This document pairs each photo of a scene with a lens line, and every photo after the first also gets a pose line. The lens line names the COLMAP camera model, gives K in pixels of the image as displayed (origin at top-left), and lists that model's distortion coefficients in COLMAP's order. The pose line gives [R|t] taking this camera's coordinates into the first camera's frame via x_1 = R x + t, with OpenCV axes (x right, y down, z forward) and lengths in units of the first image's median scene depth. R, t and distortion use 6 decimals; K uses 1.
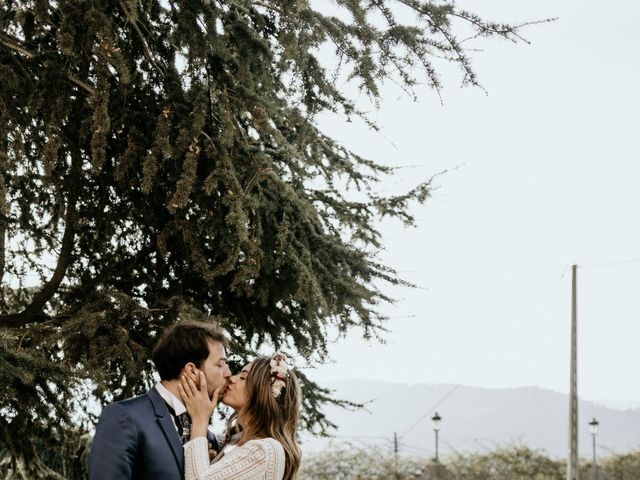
lens RADIAL K [[978.9, 0, 320.0], [0, 978.9, 240.0], [0, 0, 1]] dist [0.013979, -0.205623]
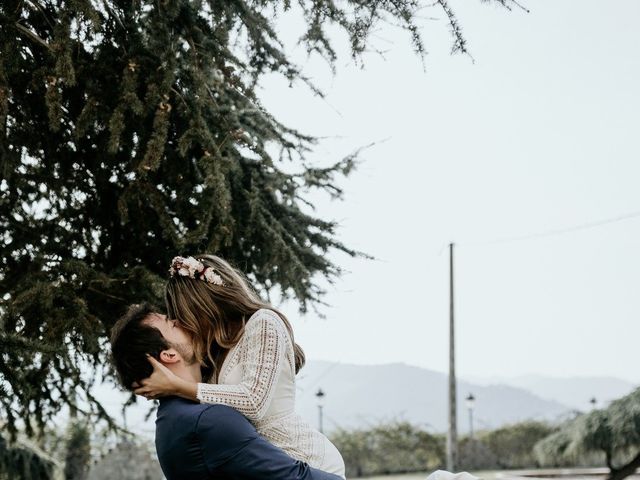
lens RADIAL K [[978.9, 0, 320.0], [0, 978.9, 240.0], [0, 0, 1]] dist [0.013979, -0.205623]
pose [[0.984878, 0.018630, 0.172243, -0.091853], [-0.022615, 0.999519, 0.021202, 0.006640], [-0.171765, -0.024777, 0.984826, 0.039528]]
